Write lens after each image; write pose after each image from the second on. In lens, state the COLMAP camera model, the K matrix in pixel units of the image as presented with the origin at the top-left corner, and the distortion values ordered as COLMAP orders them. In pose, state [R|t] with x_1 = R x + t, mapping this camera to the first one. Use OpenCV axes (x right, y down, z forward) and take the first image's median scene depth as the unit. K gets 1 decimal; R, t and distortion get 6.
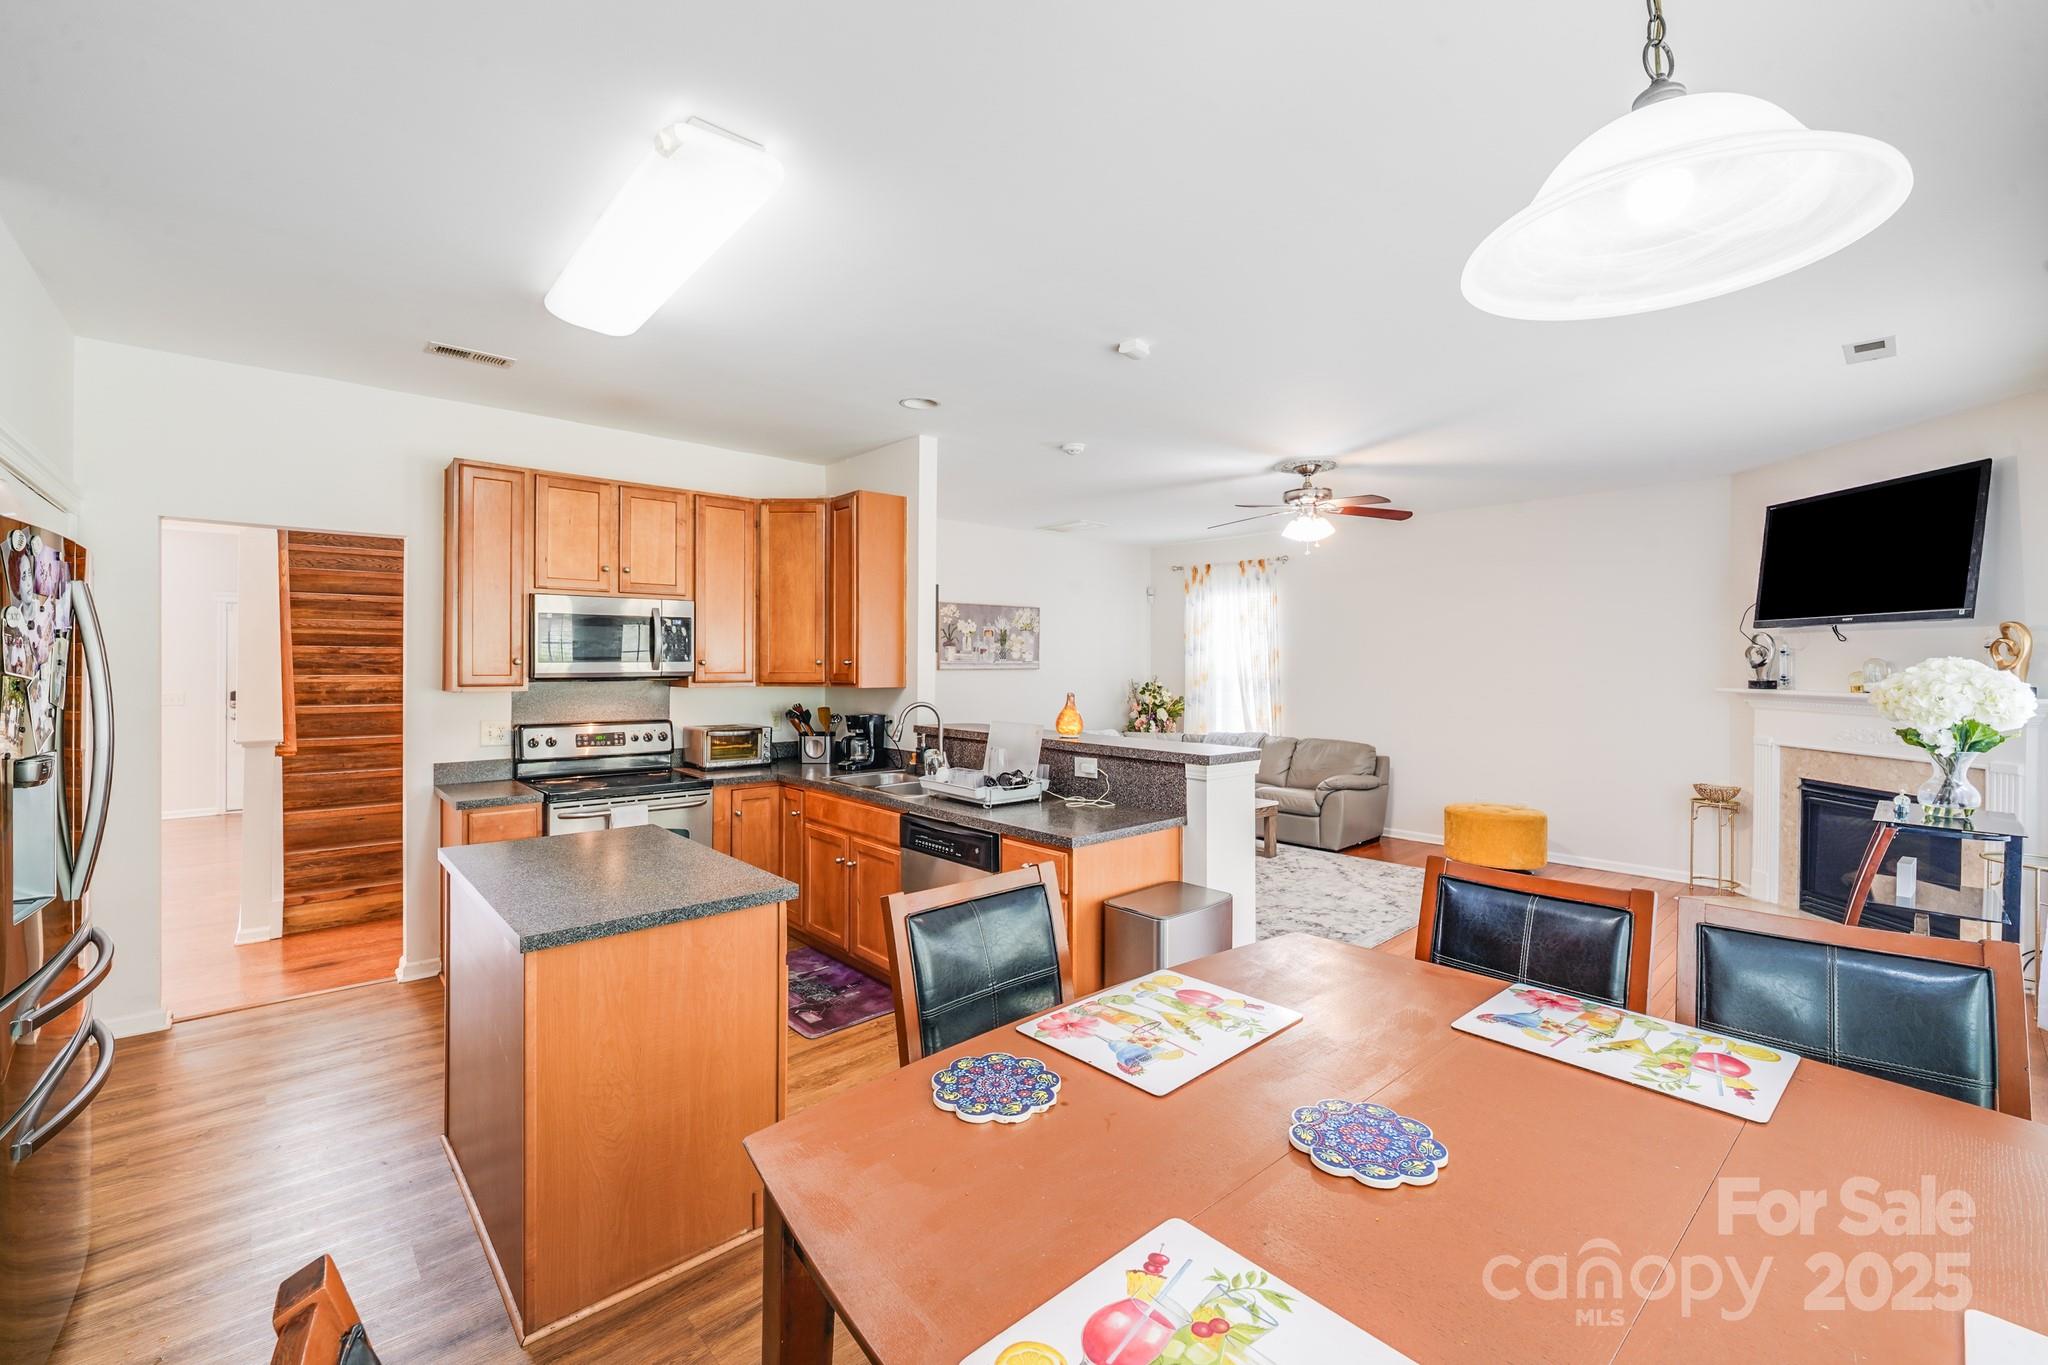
lens RADIAL K [[841.8, 0, 1018.5], [0, 841.8, 668.3], [0, 0, 1]] dist [-0.005909, -0.001893]
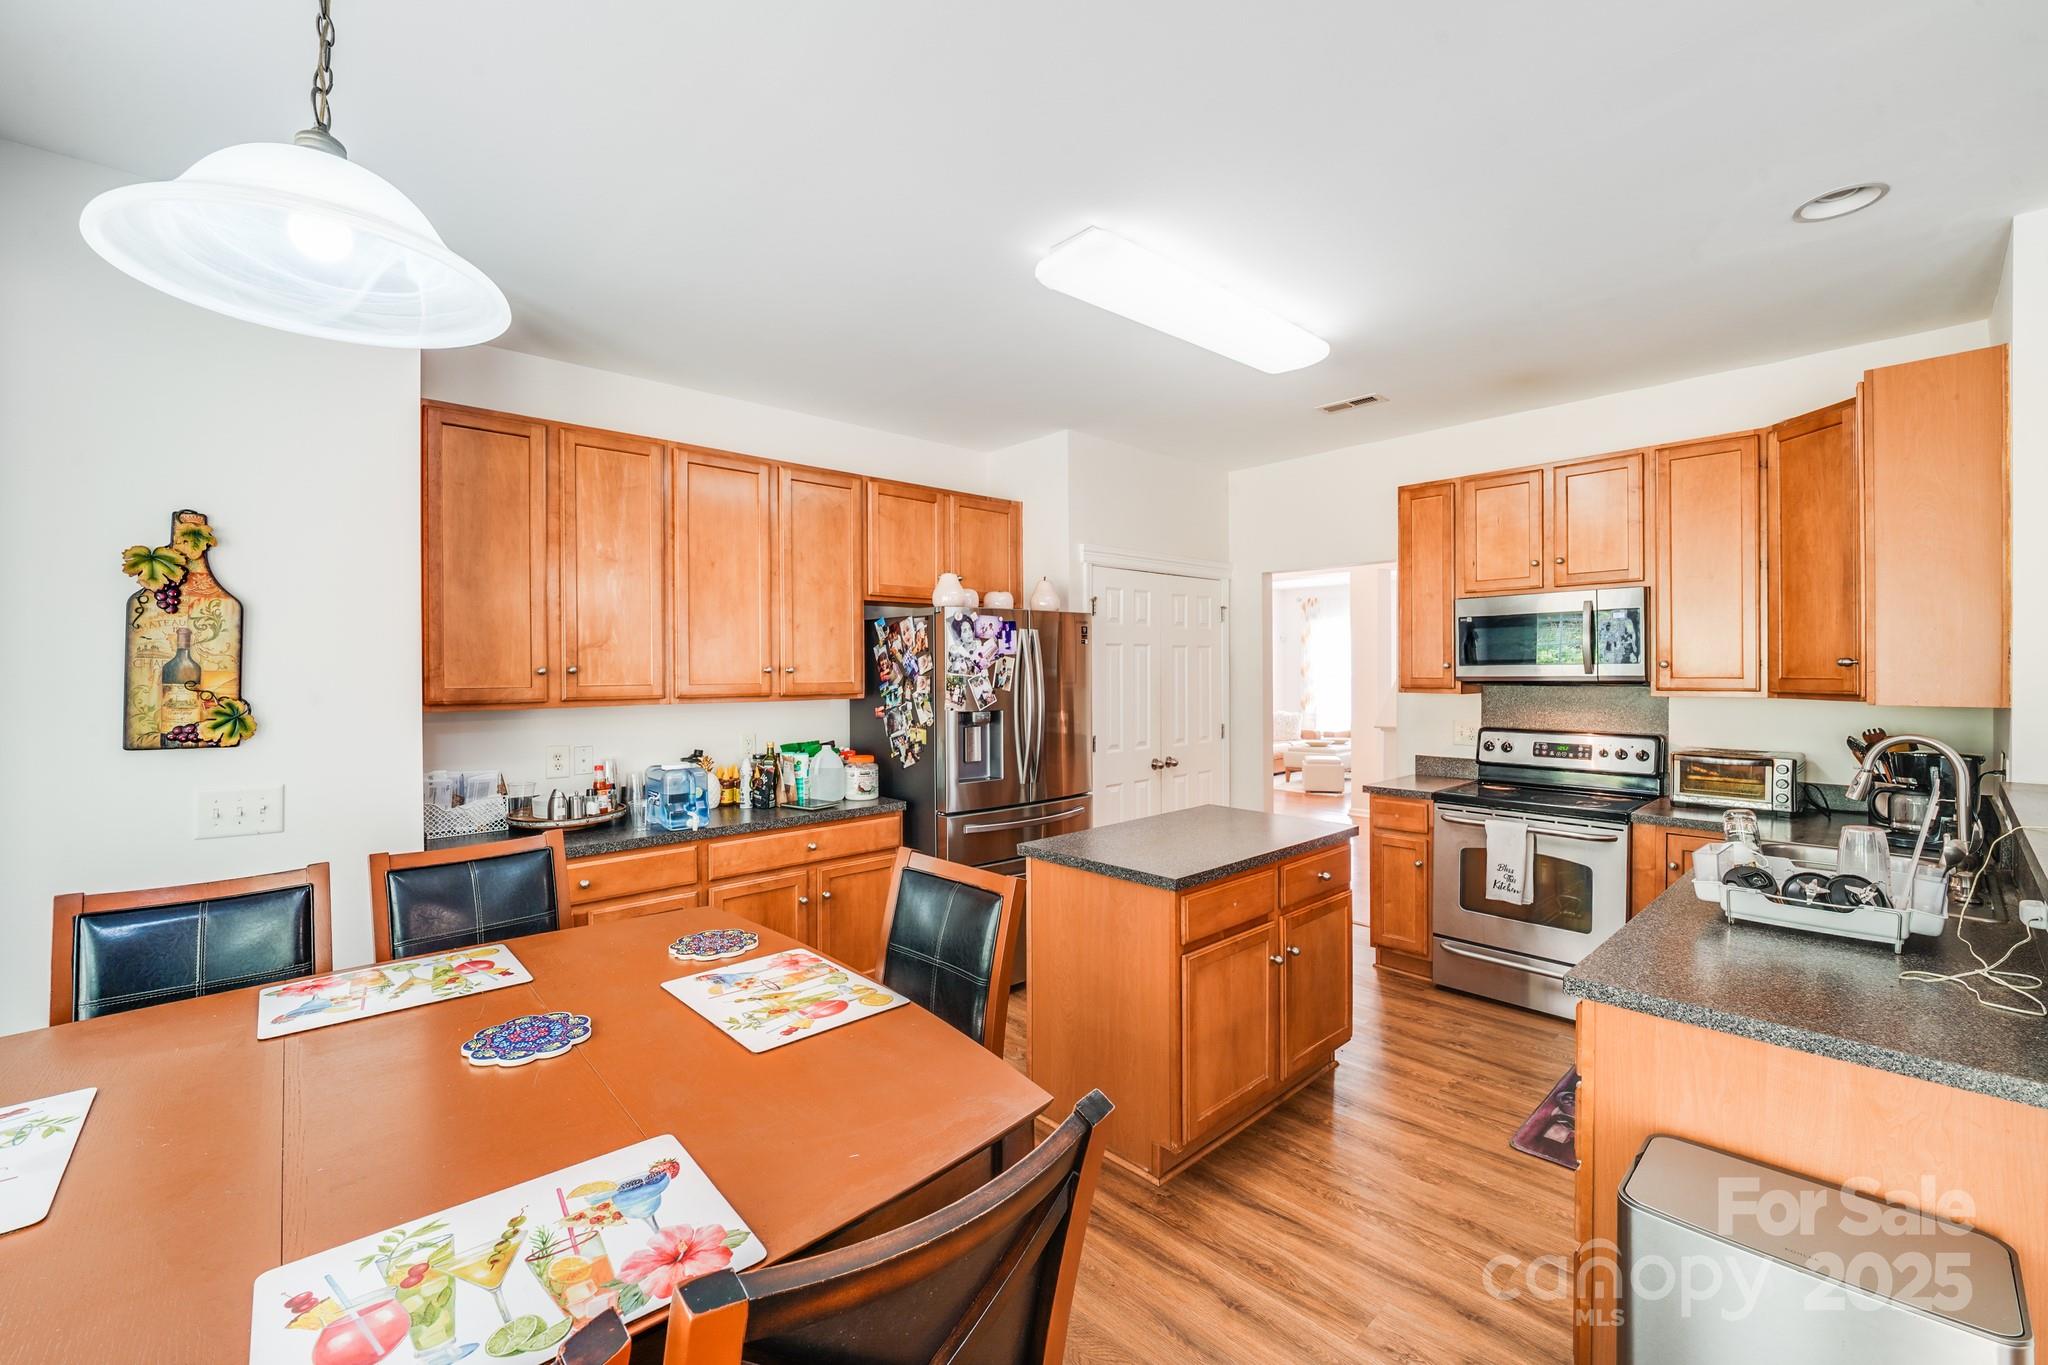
lens RADIAL K [[841.8, 0, 1019.4], [0, 841.8, 671.3], [0, 0, 1]] dist [-0.005909, -0.001893]
pose [[0.011003, 0.001503, -0.999938, 0.412080], [-0.000768, 0.999999, 0.001494, -0.001316], [0.999939, 0.000752, 0.011005, 0.418520]]
